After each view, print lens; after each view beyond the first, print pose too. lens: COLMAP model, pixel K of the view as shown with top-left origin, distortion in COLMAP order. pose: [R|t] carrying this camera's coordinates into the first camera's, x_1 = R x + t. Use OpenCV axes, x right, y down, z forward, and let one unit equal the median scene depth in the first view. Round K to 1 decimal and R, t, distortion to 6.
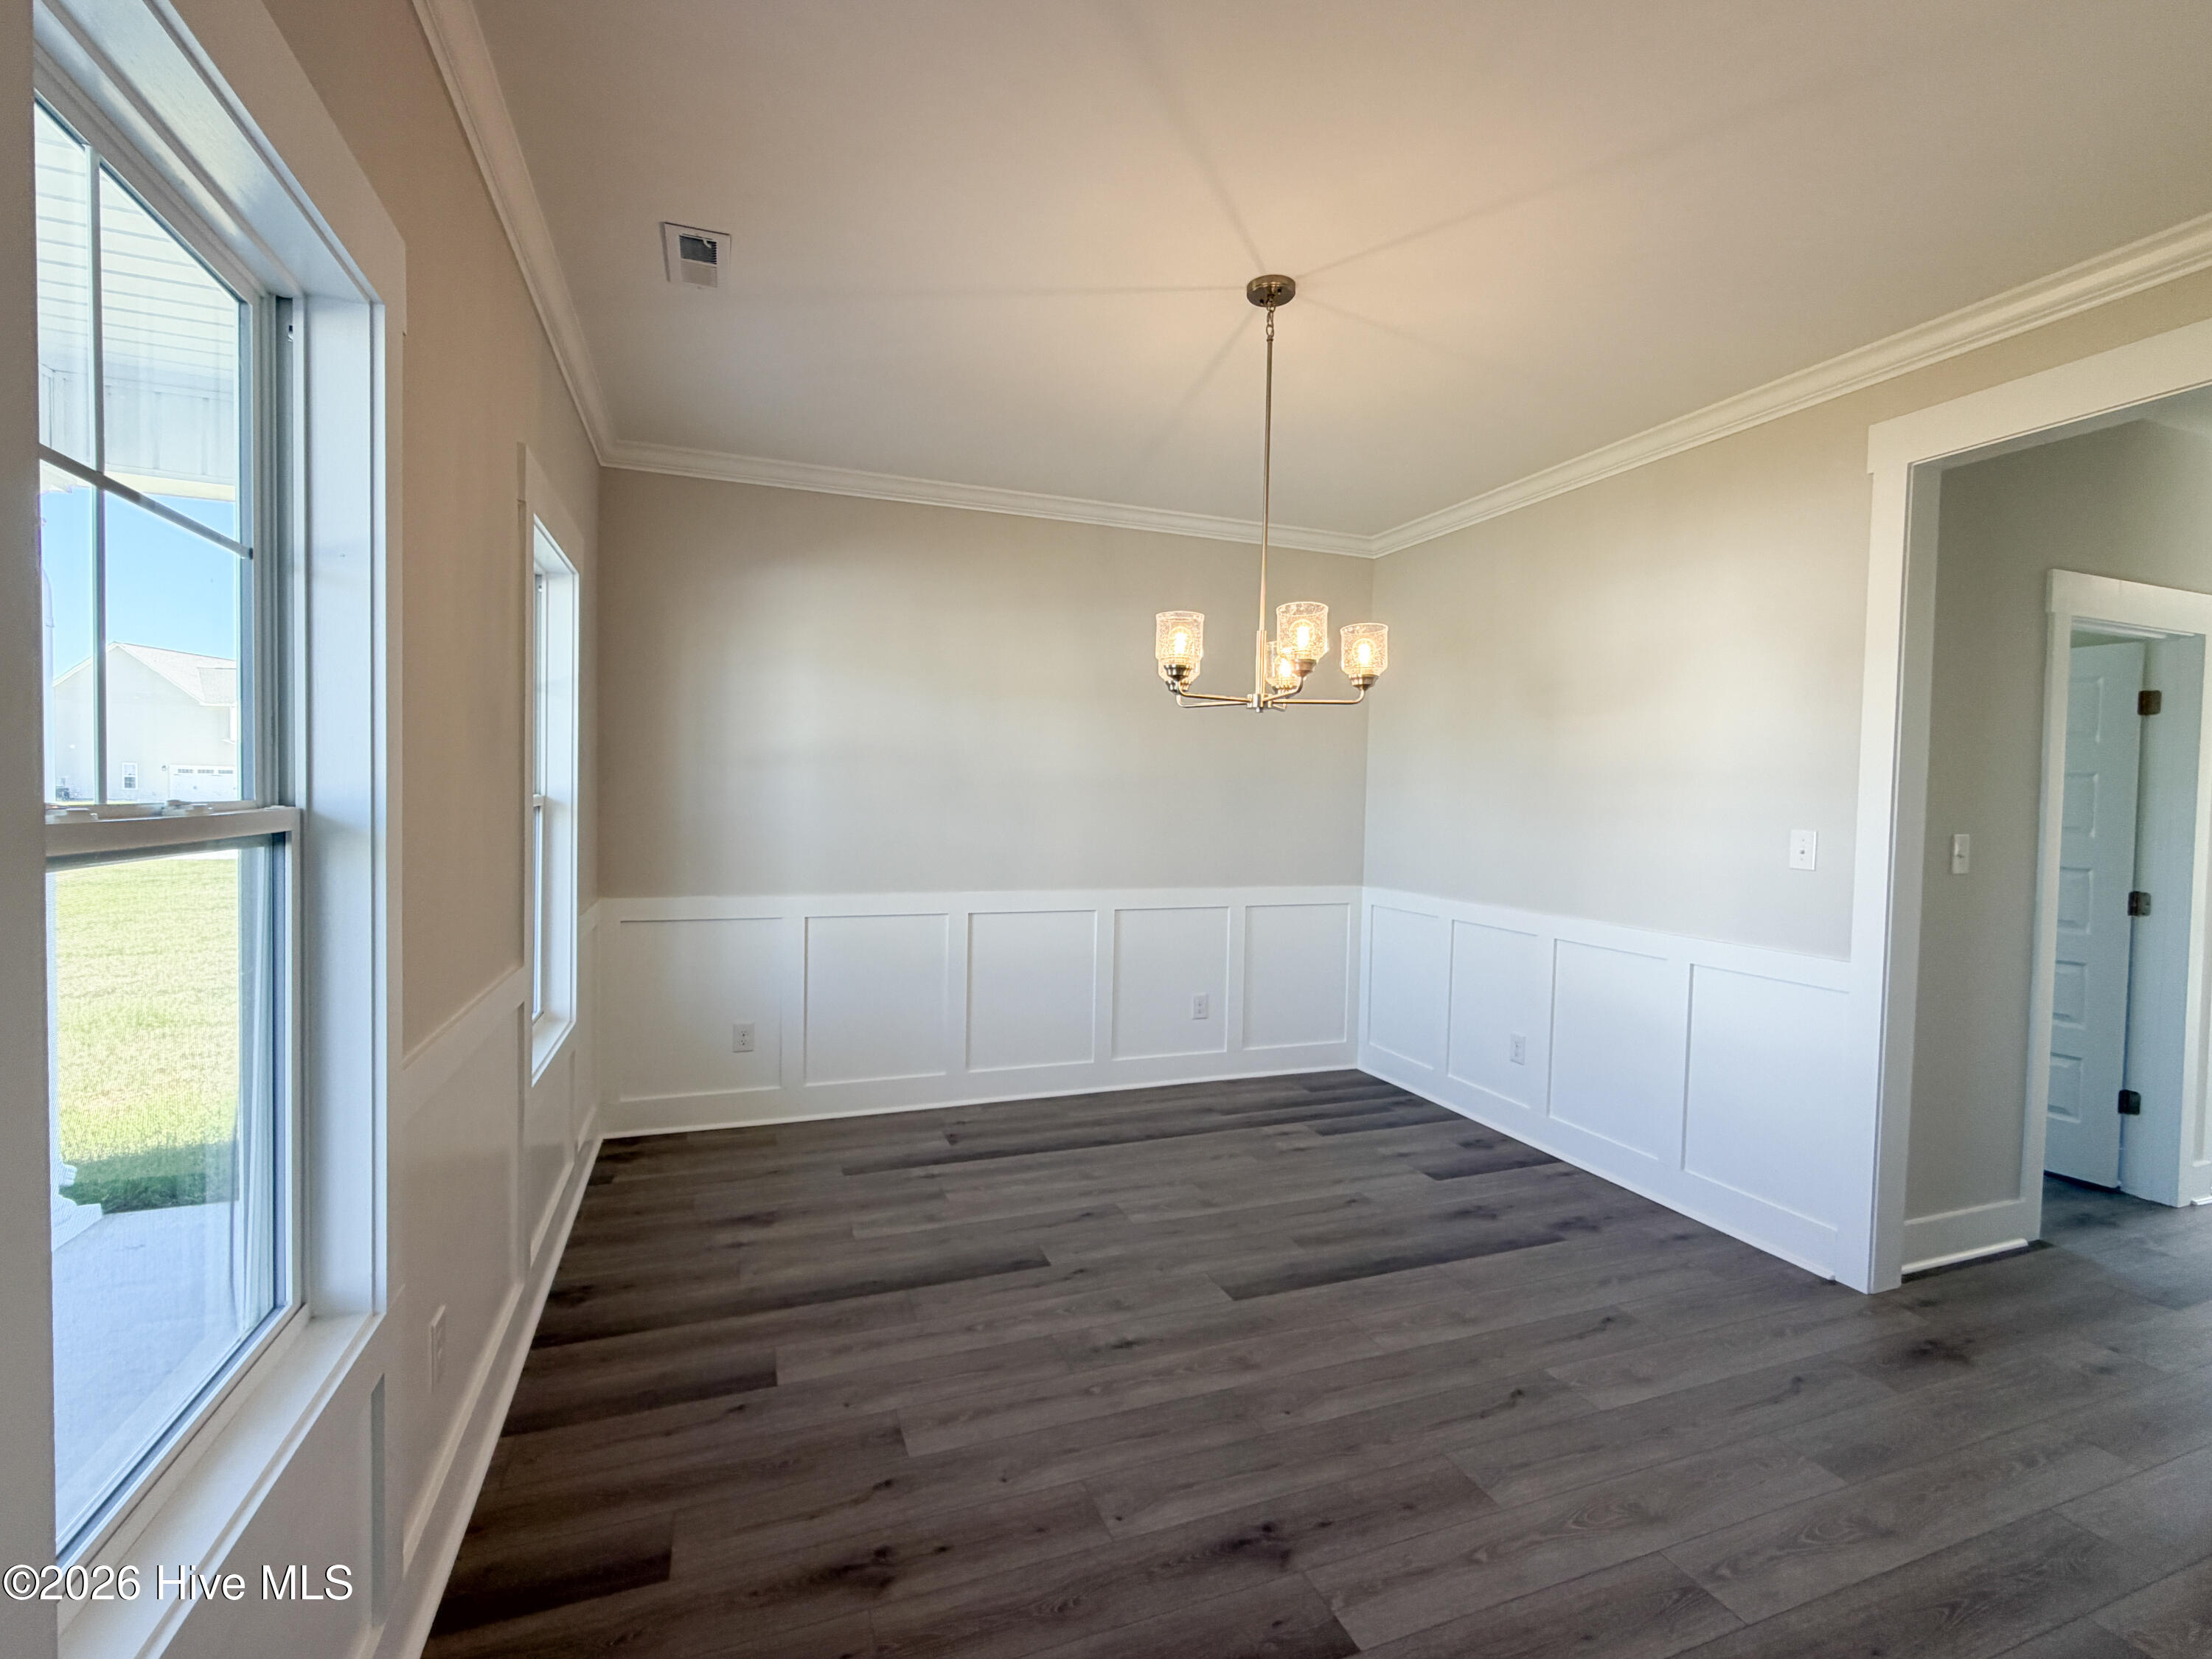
lens RADIAL K [[993.2, 0, 1101.6], [0, 993.2, 829.5], [0, 0, 1]] dist [0.001441, -0.000348]
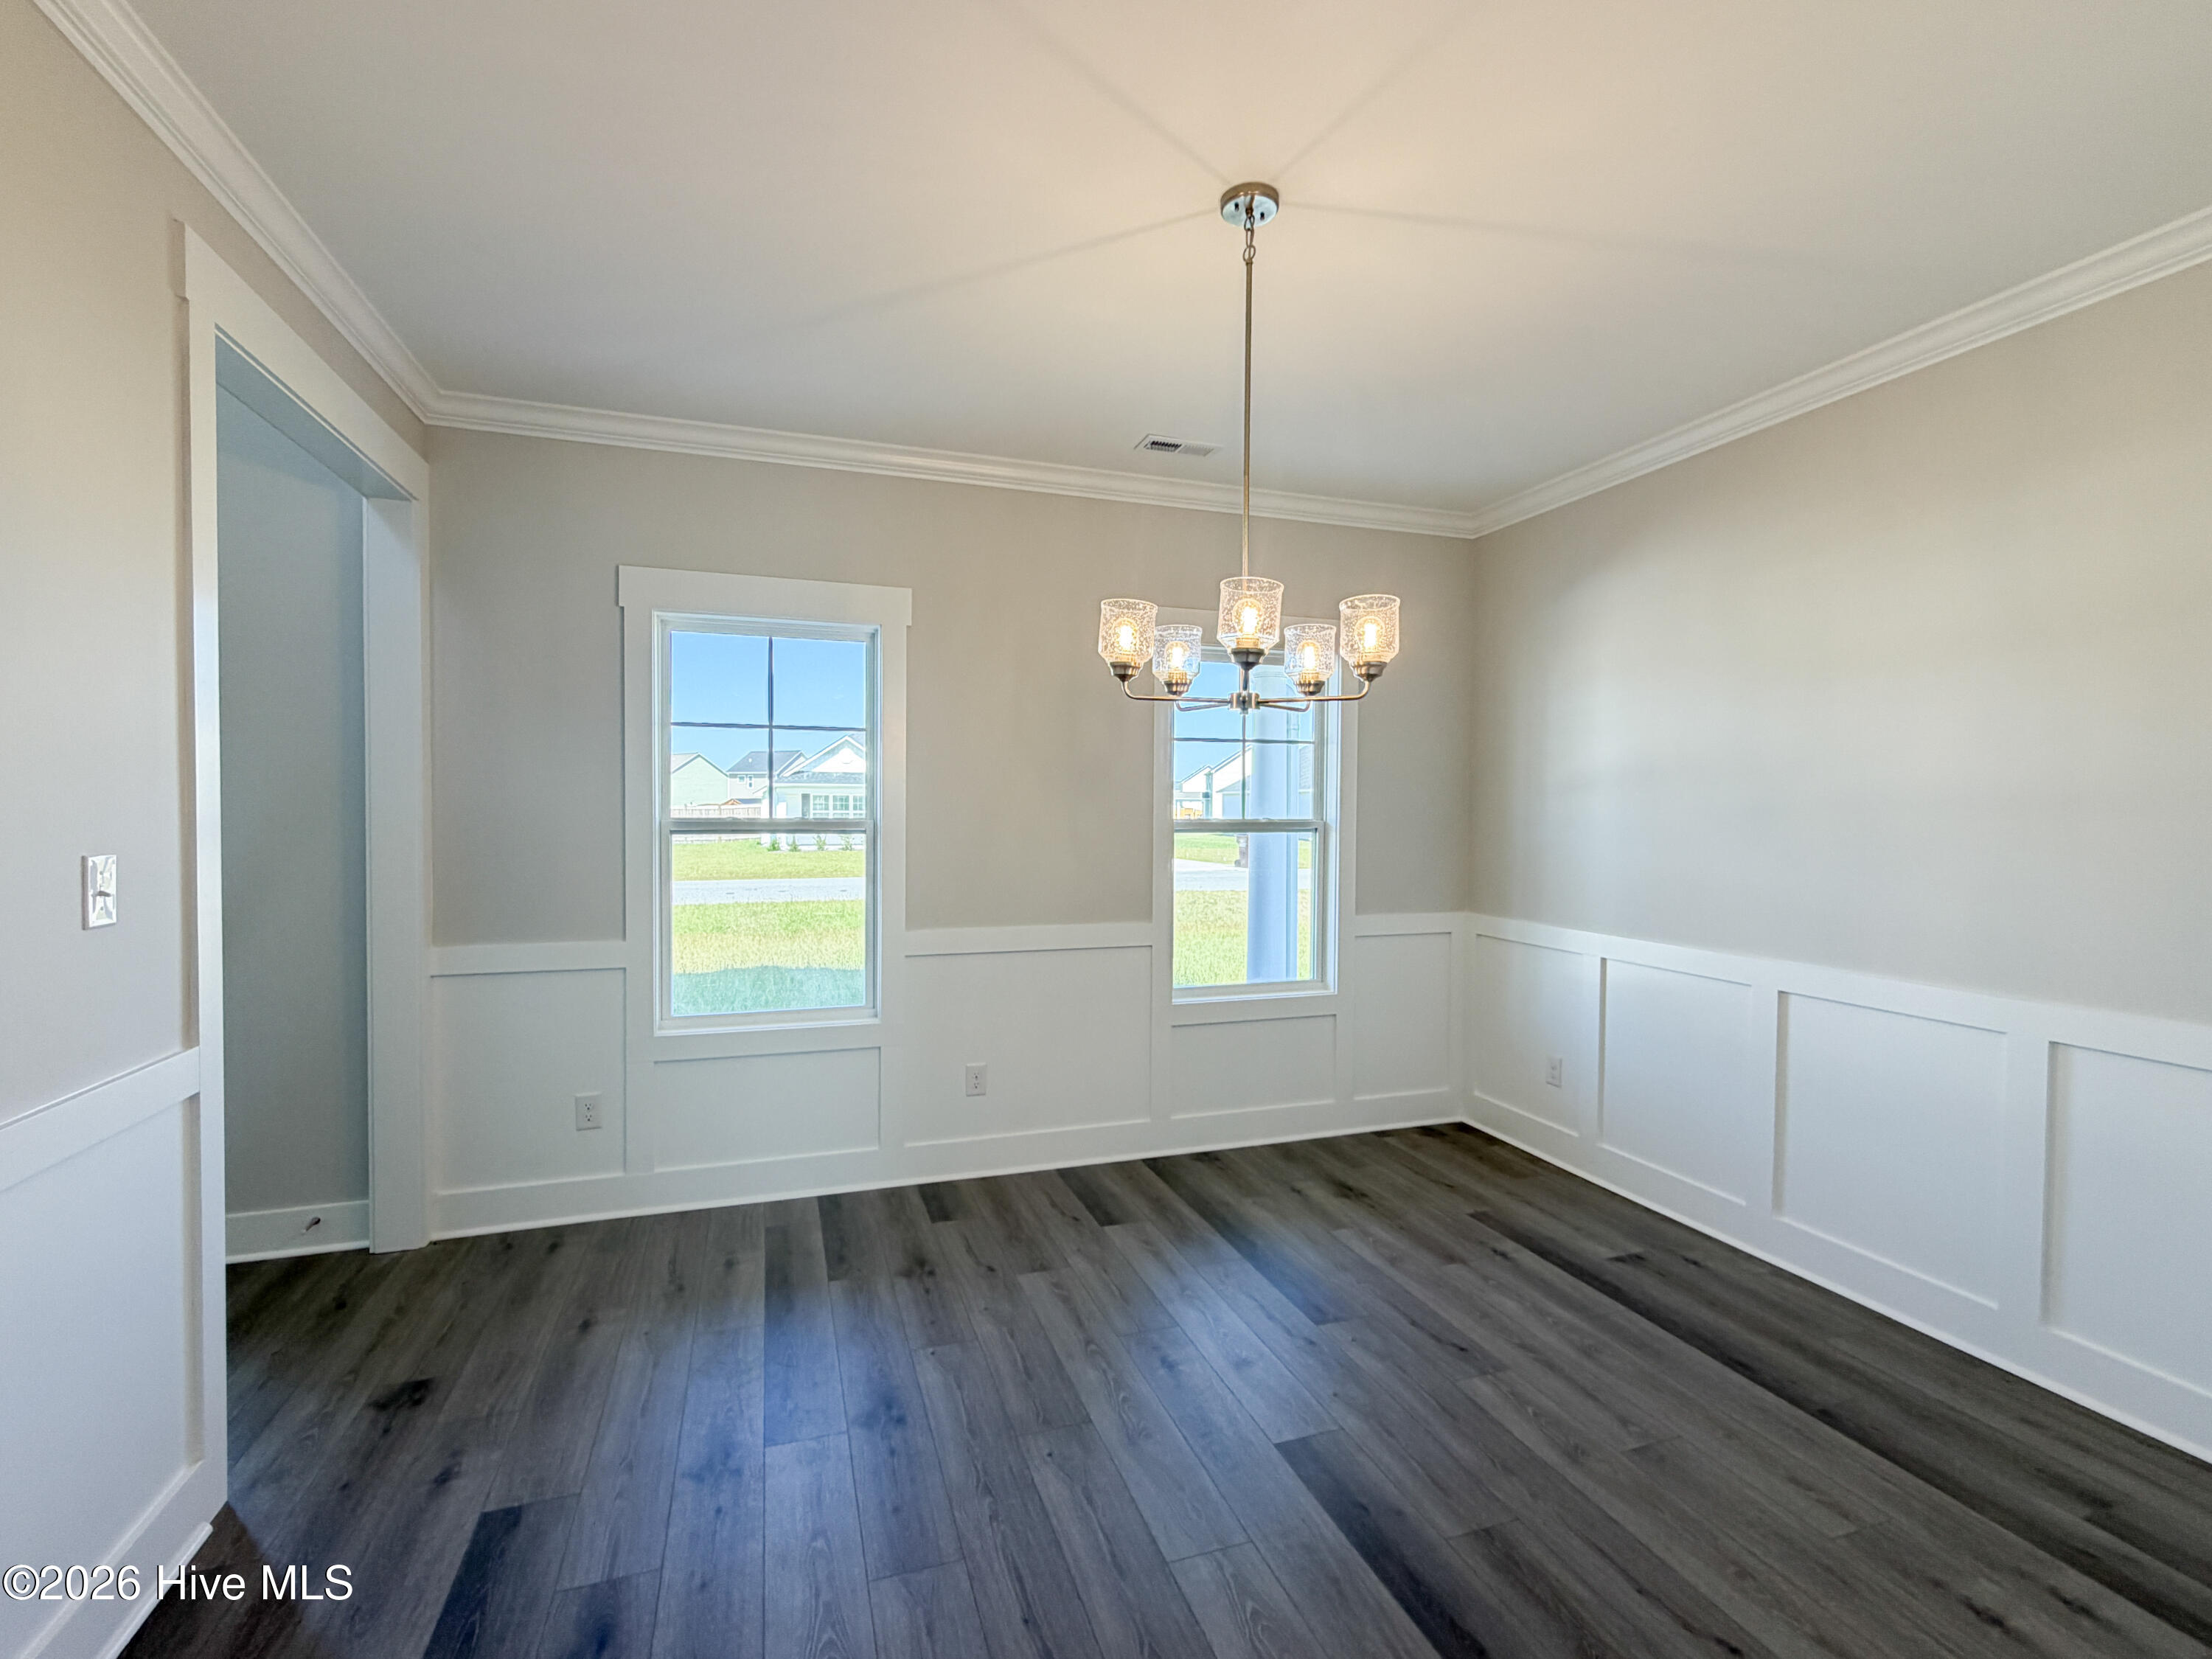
lens RADIAL K [[985.6, 0, 1106.0], [0, 985.6, 829.5], [0, 0, 1]] dist [-0.002379, 0.000118]
pose [[-0.029970, 0.002893, -0.999547, 0.750793], [-0.044318, 0.999009, 0.004221, -0.015067], [0.998568, 0.044424, -0.029812, 0.698636]]
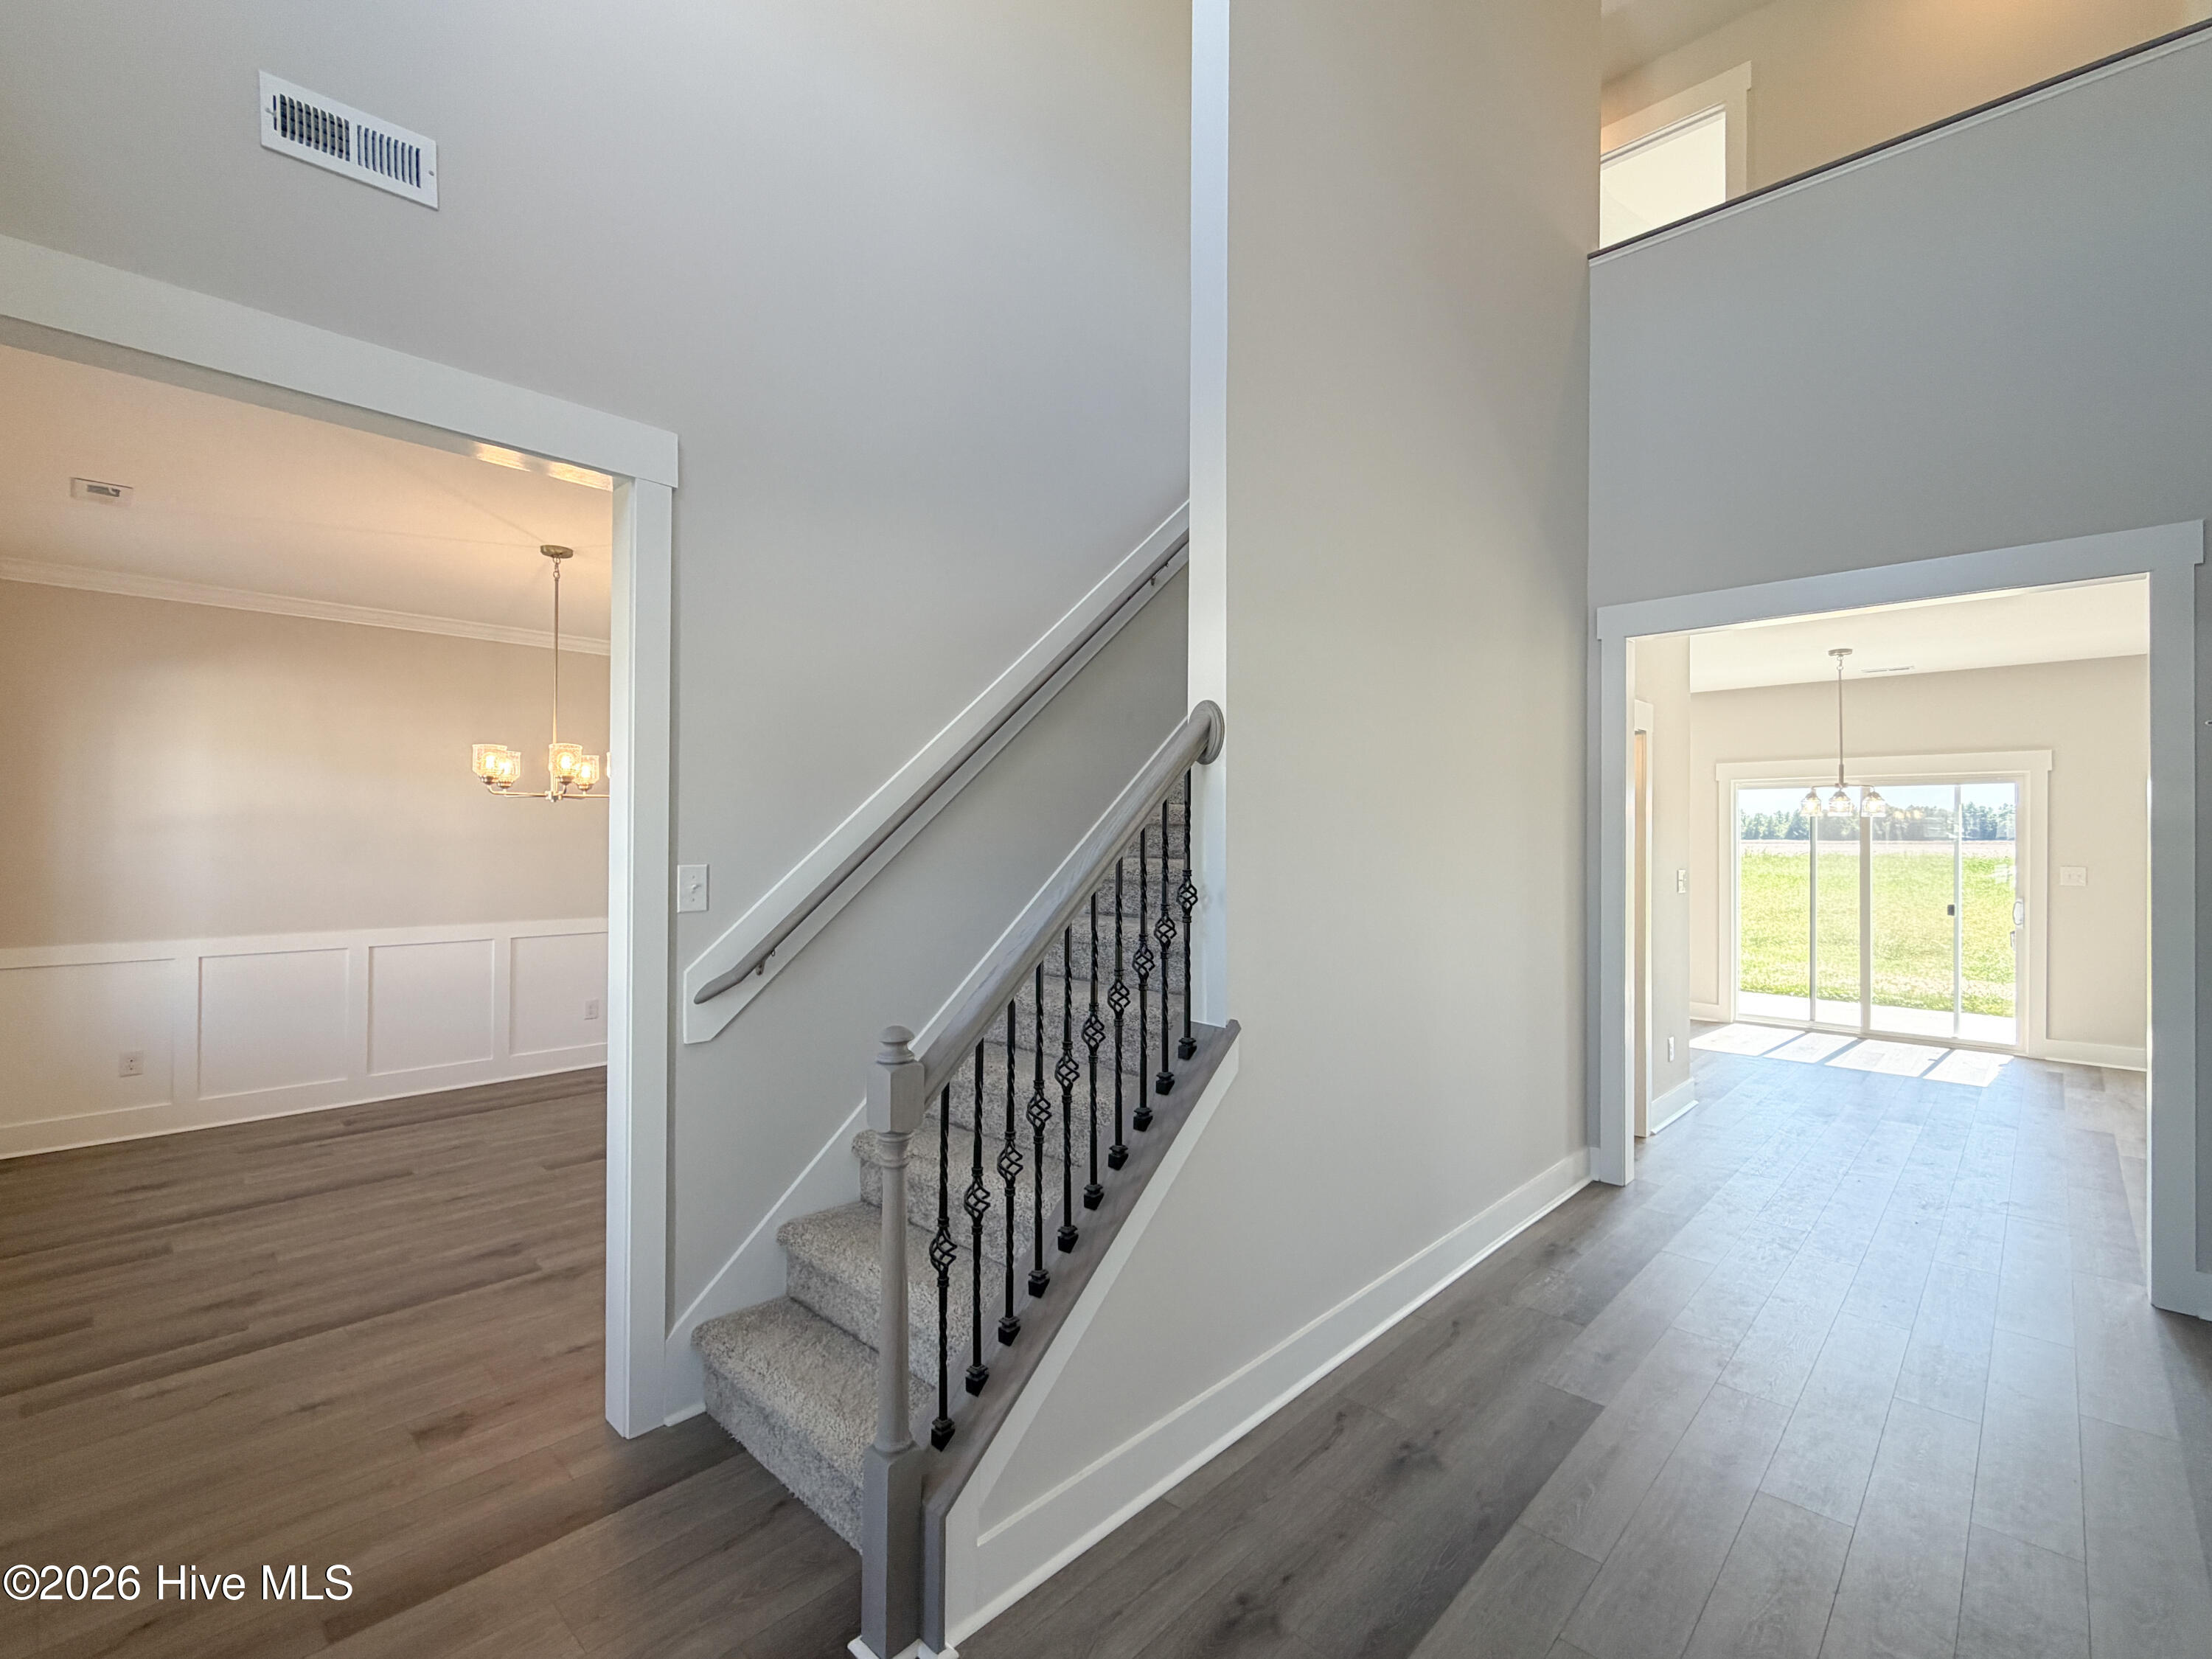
lens RADIAL K [[987.6, 0, 1093.3], [0, 987.6, 830.9], [0, 0, 1]] dist [0.000182, 0.000442]
pose [[0.903549, -0.012690, 0.428296, 0.204974], [0.028656, 0.999113, -0.030849, 0.004259], [-0.427525, 0.040147, 0.903112, -0.665252]]
